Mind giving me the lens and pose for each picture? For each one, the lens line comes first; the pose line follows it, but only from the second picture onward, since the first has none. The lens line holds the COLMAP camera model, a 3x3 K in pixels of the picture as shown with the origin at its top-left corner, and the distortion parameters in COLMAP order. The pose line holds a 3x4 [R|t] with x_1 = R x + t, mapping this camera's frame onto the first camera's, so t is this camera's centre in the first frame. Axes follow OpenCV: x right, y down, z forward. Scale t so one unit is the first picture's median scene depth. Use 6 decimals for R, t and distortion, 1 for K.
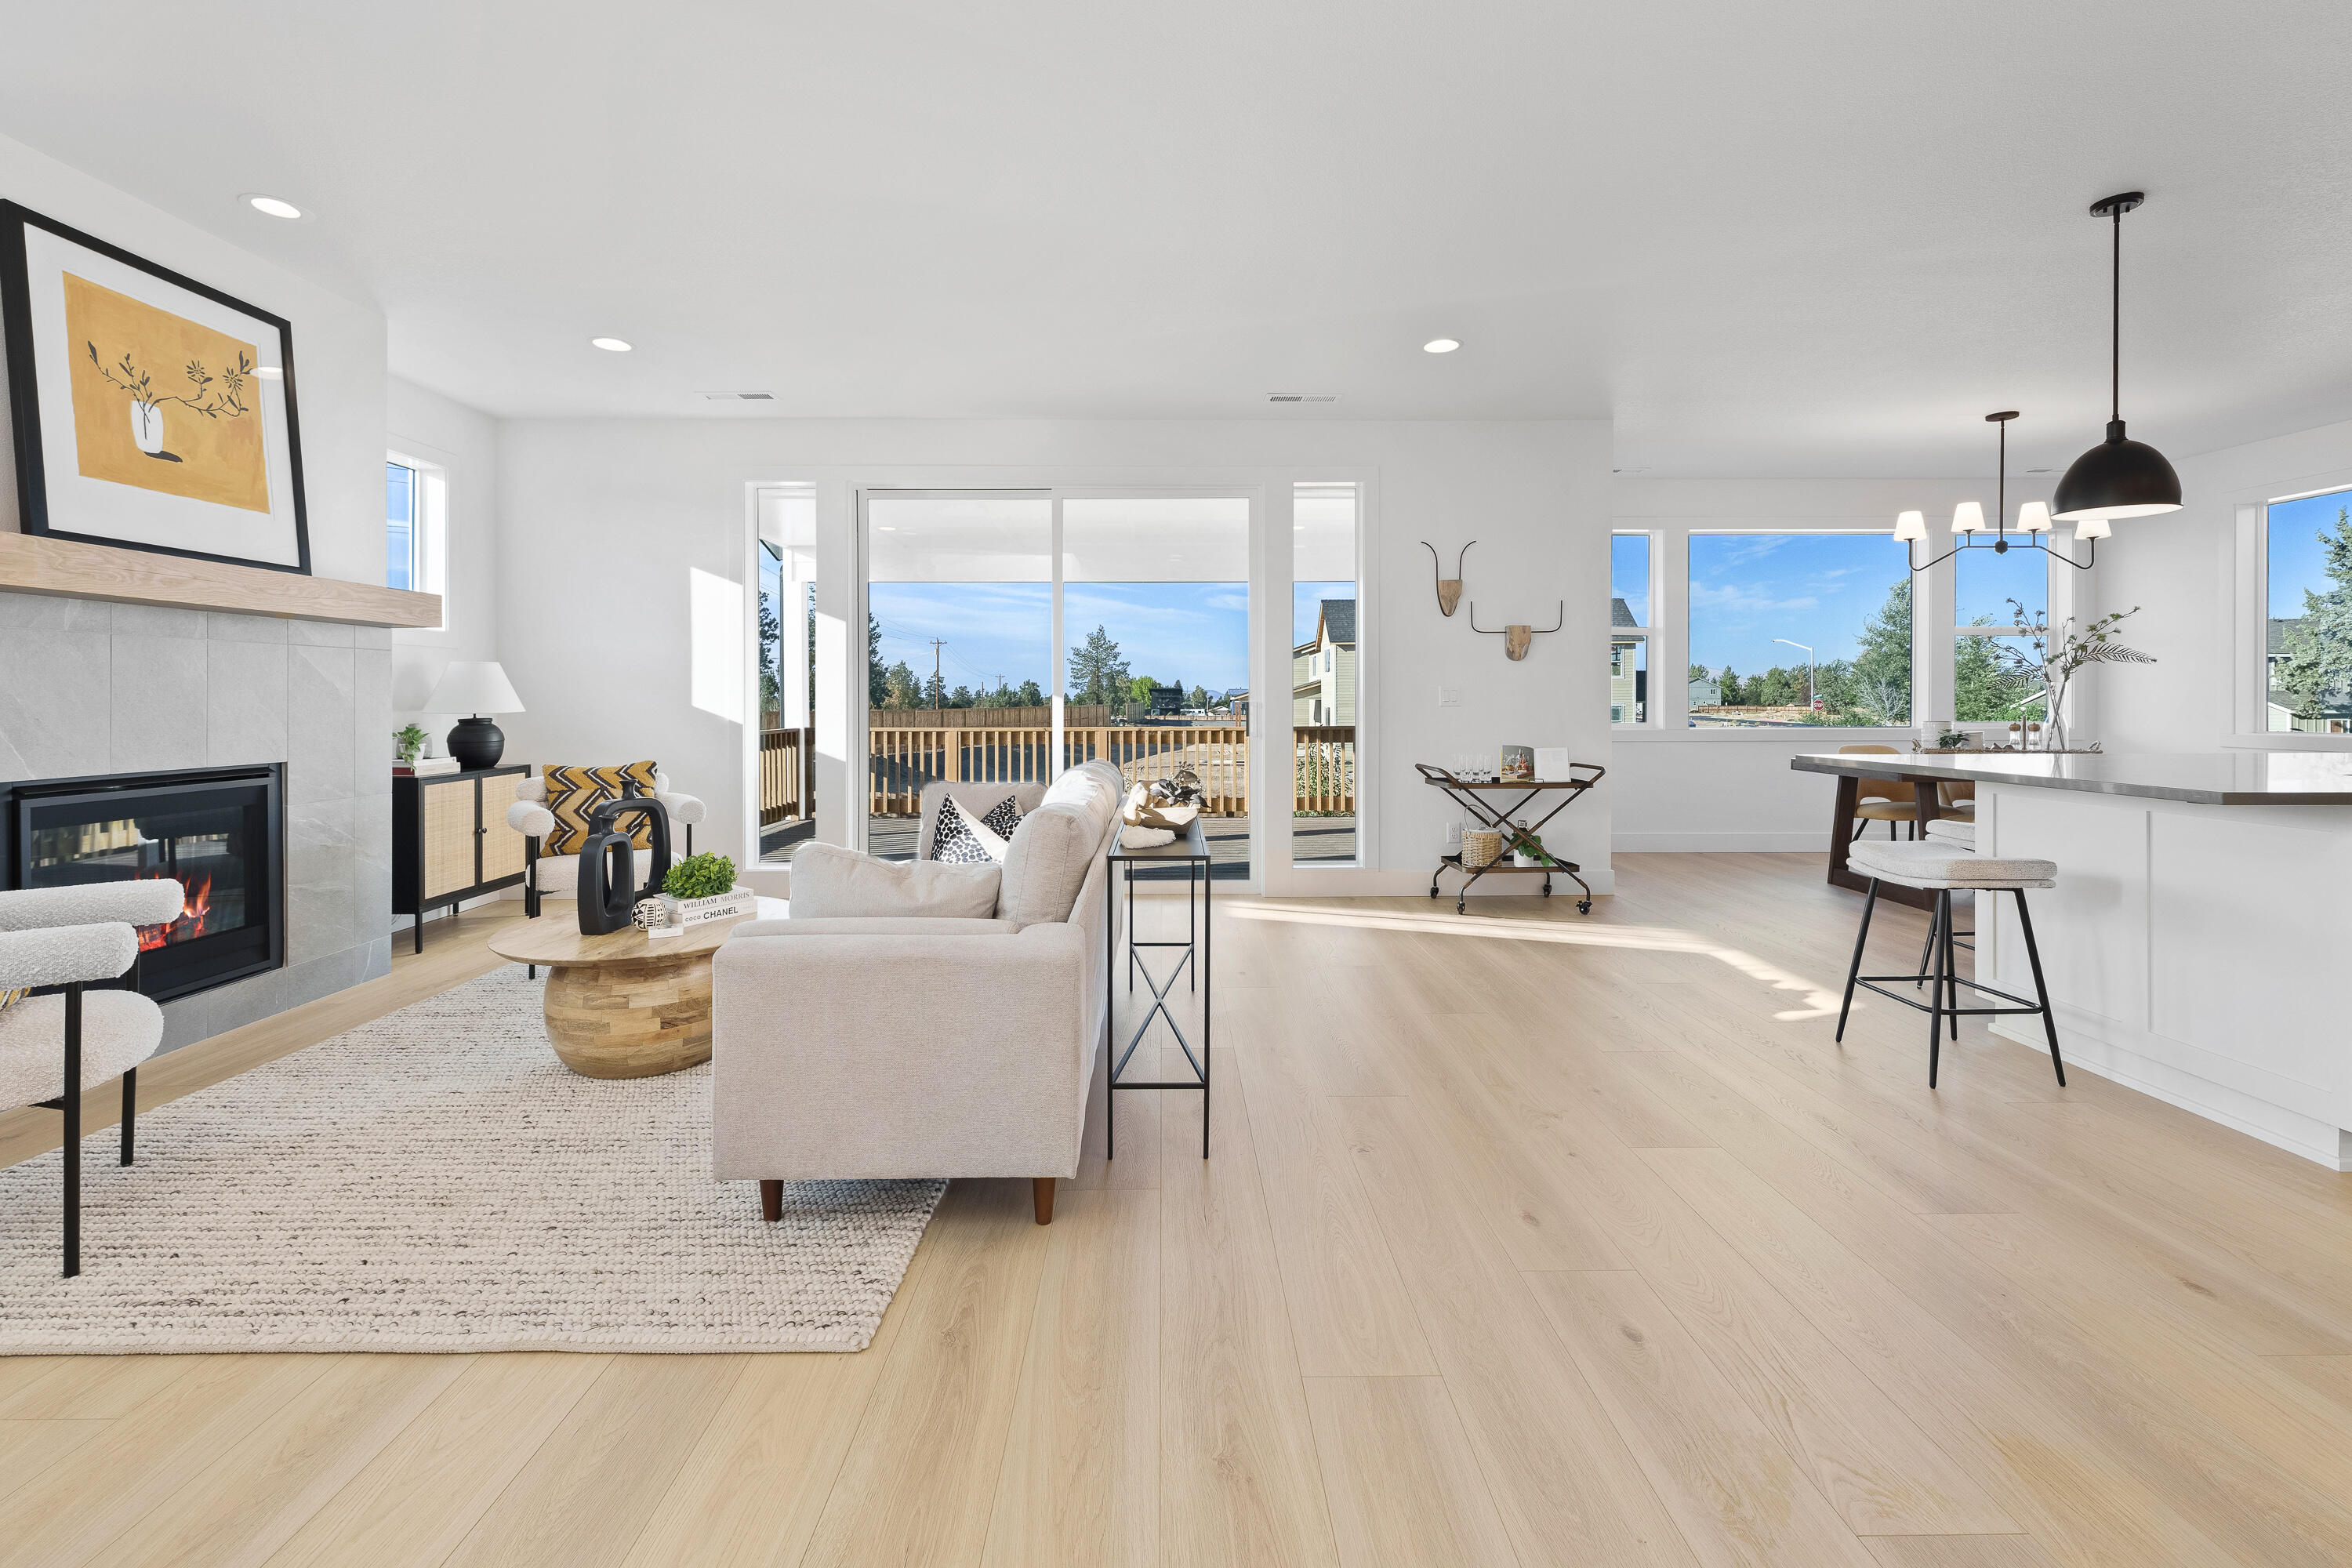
lens RADIAL K [[970.6, 0, 1174.3], [0, 970.6, 707.1], [0, 0, 1]] dist [0.000152, -0.000037]
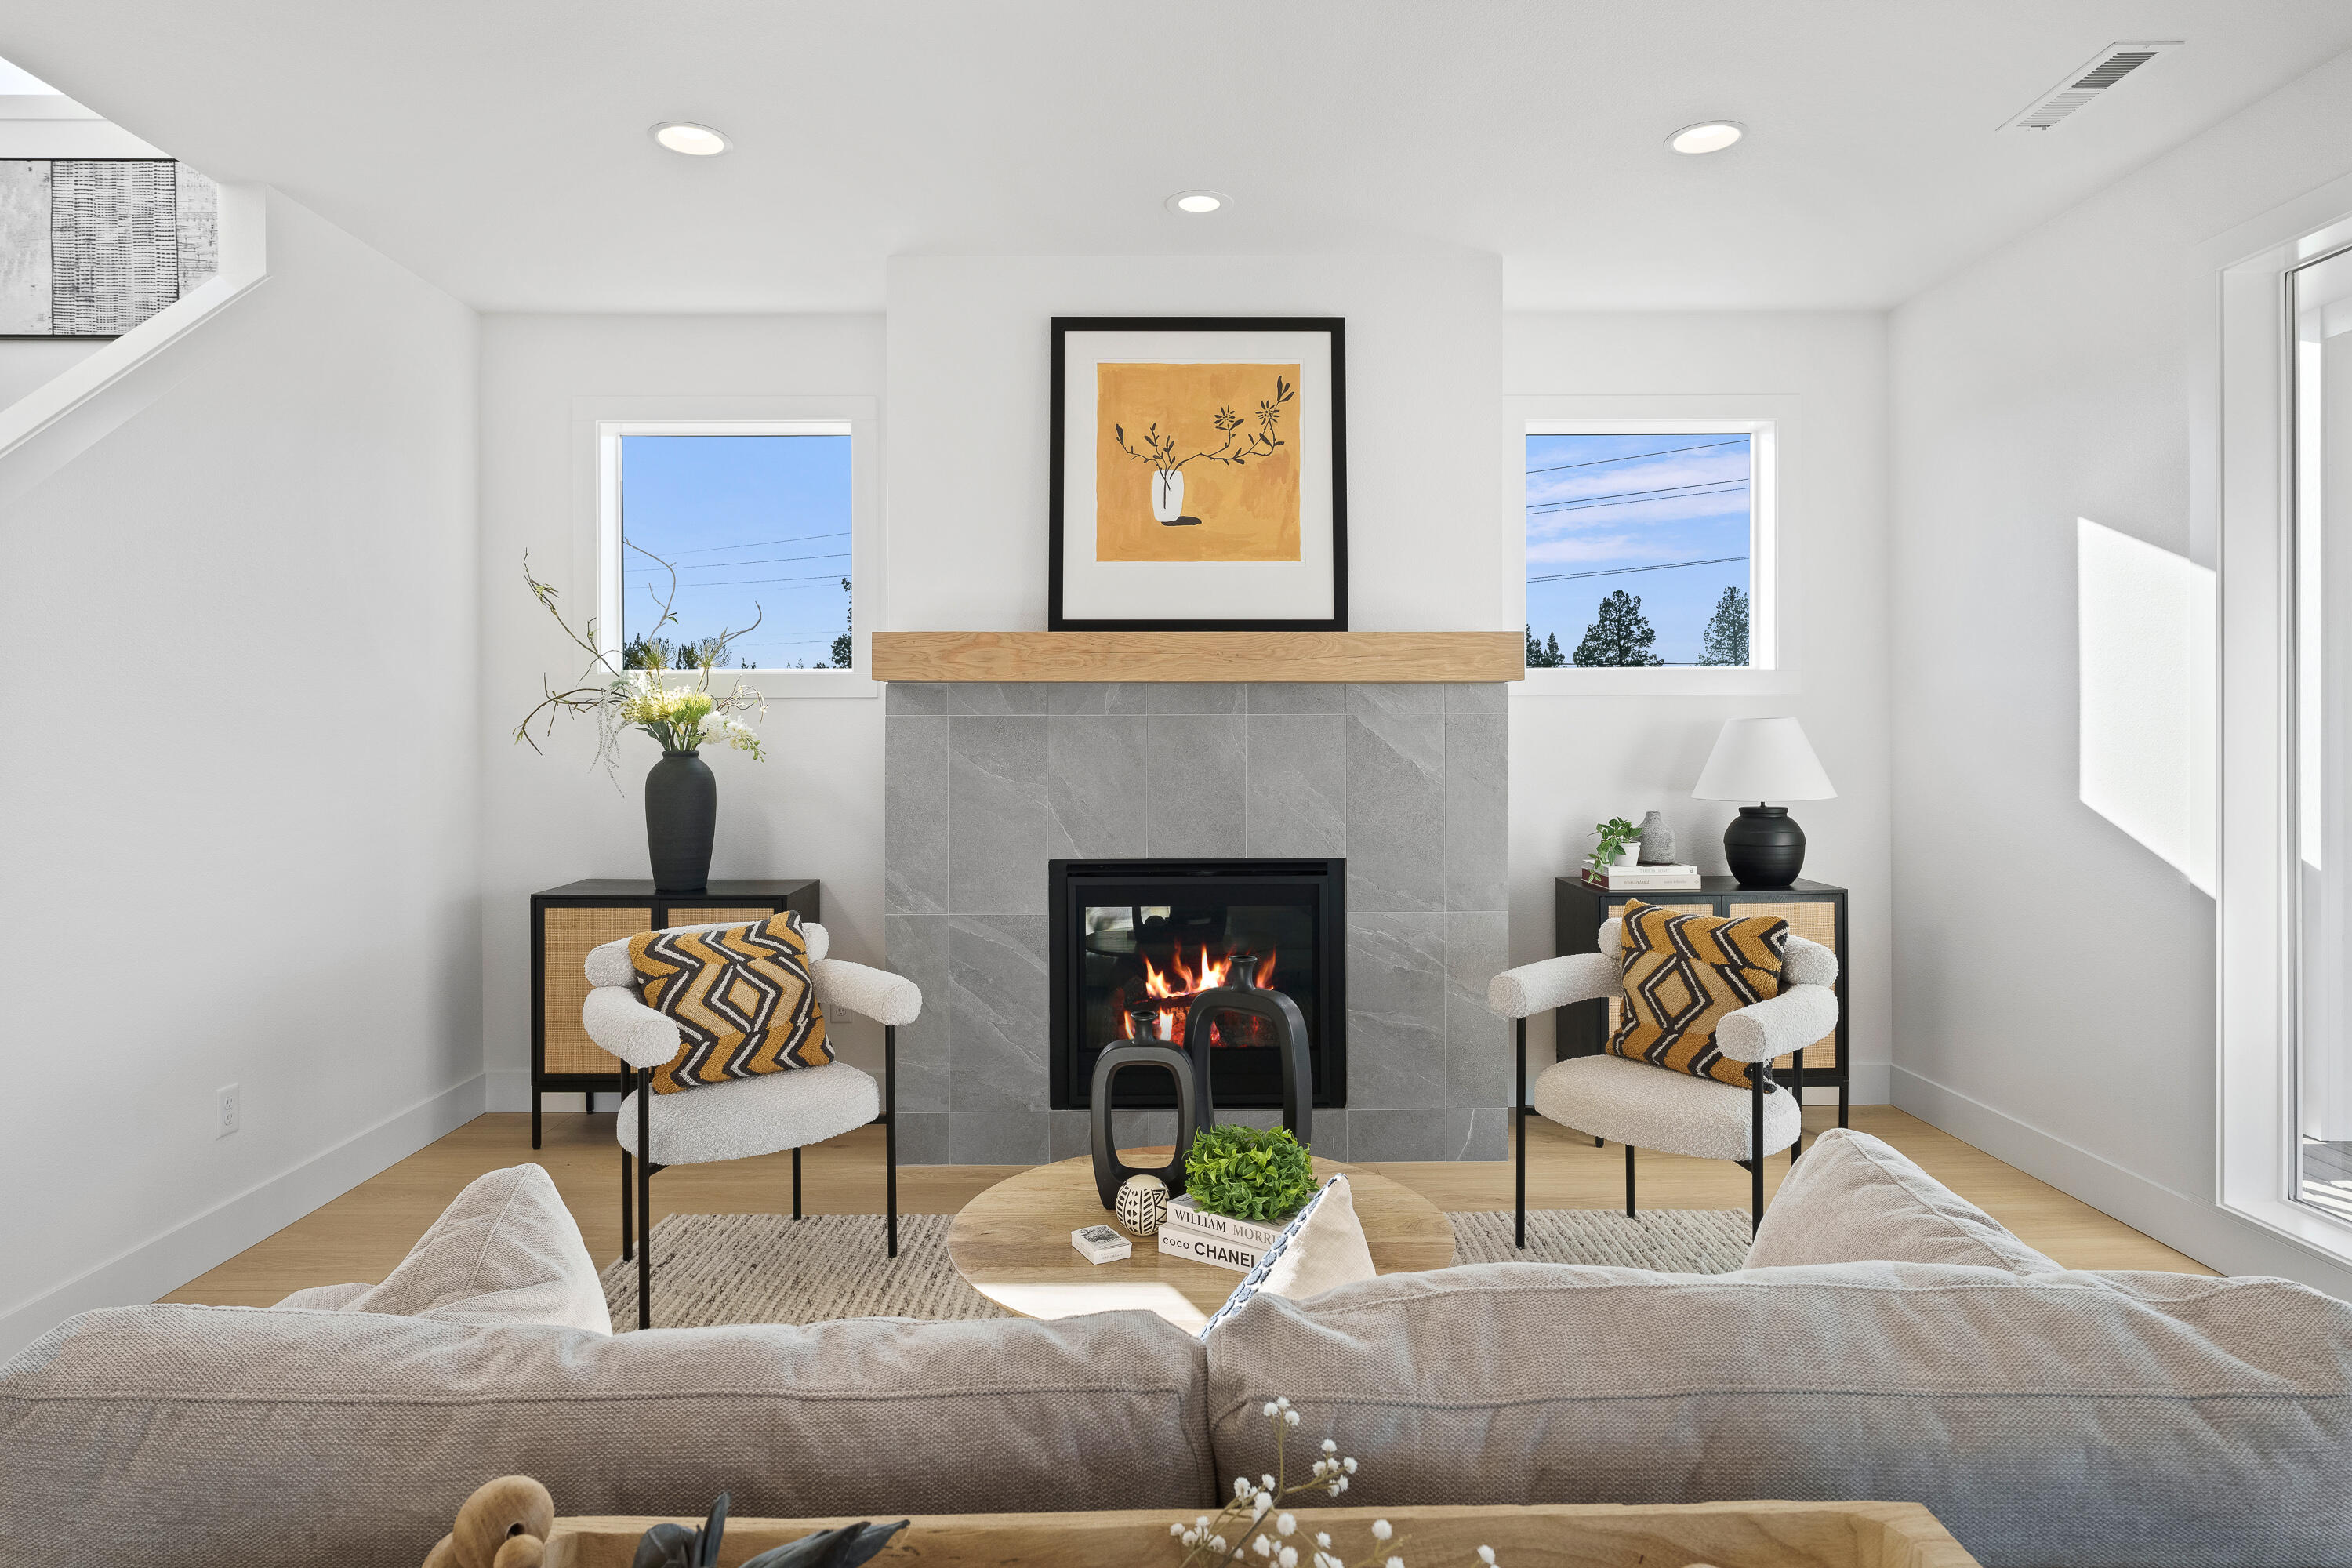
lens RADIAL K [[1291.2, 0, 1173.9], [0, 1291.2, 730.5], [0, 0, 1]] dist [0.000169, 0.000148]
pose [[0.002077, 0.002964, -0.999993, 0.113663], [-0.005732, 0.999979, 0.002952, -0.035548], [0.999981, 0.005726, 0.002094, 0.568129]]
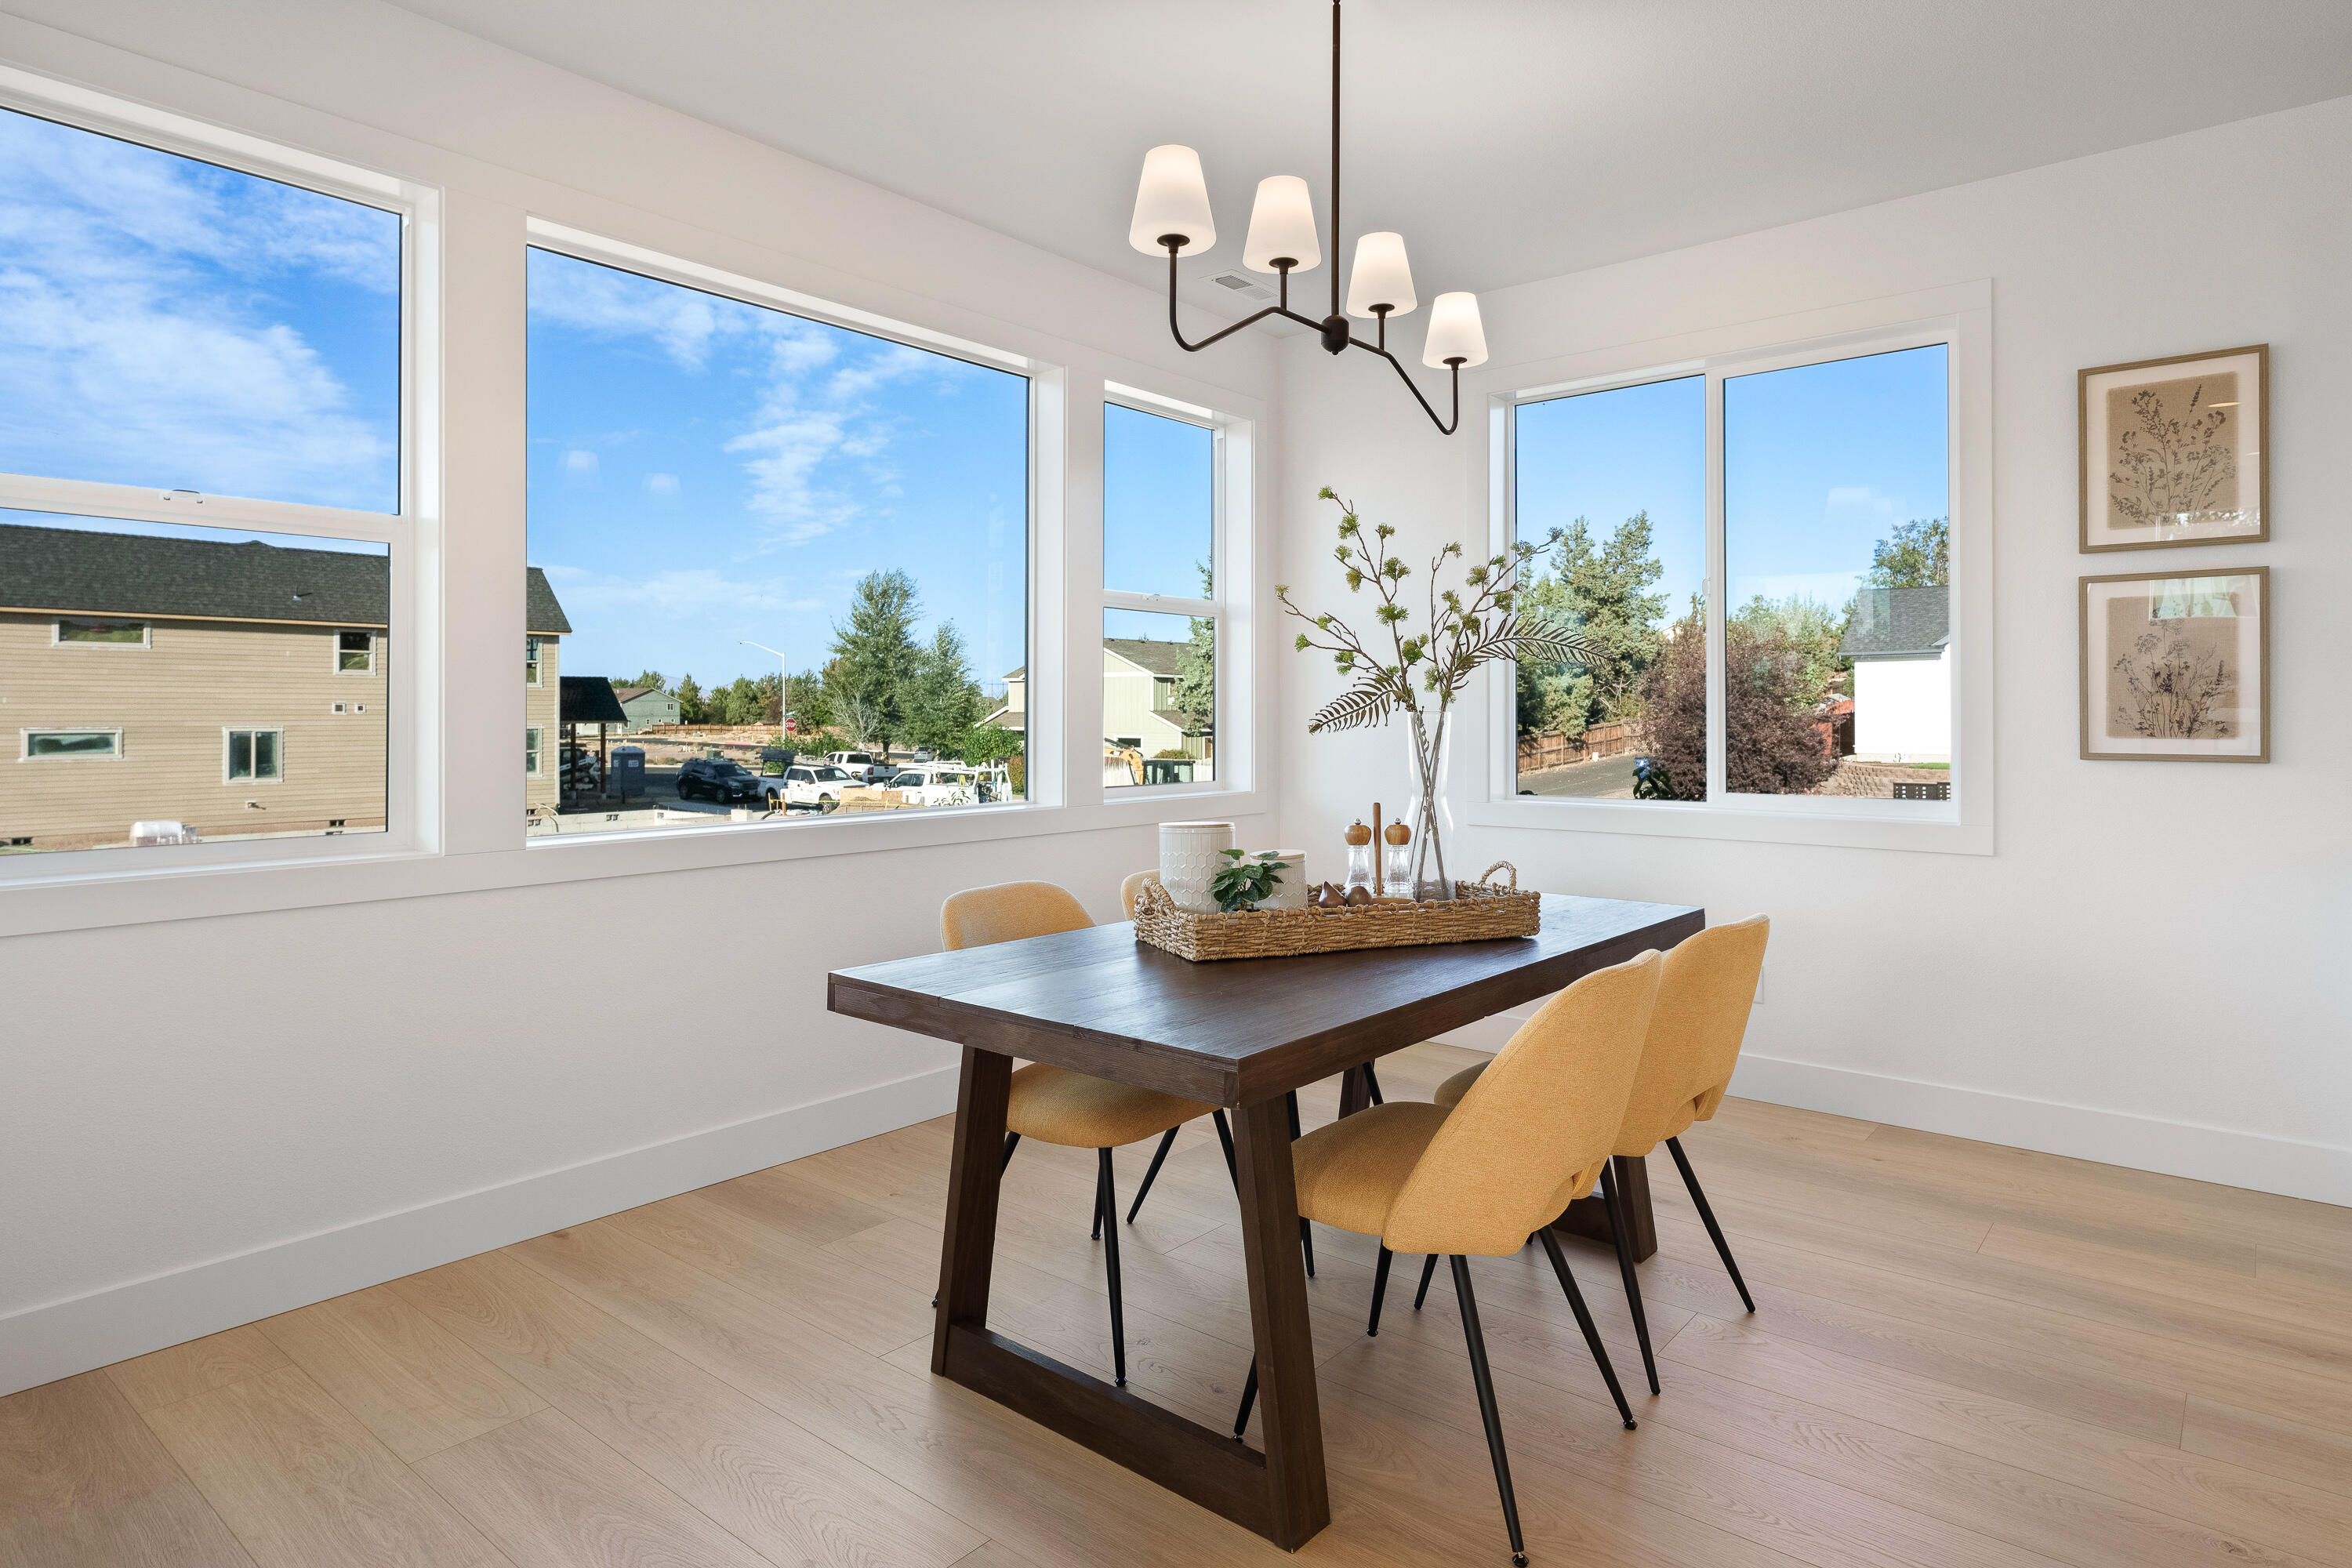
lens RADIAL K [[1319.7, 0, 1174.0], [0, 1319.7, 708.1], [0, 0, 1]] dist [-0.000677, -0.000250]
pose [[0.644161, 0.005624, 0.764869, 0.448804], [0.005158, 0.999918, -0.011696, -0.021595], [-0.764872, 0.011479, 0.644080, 0.745309]]
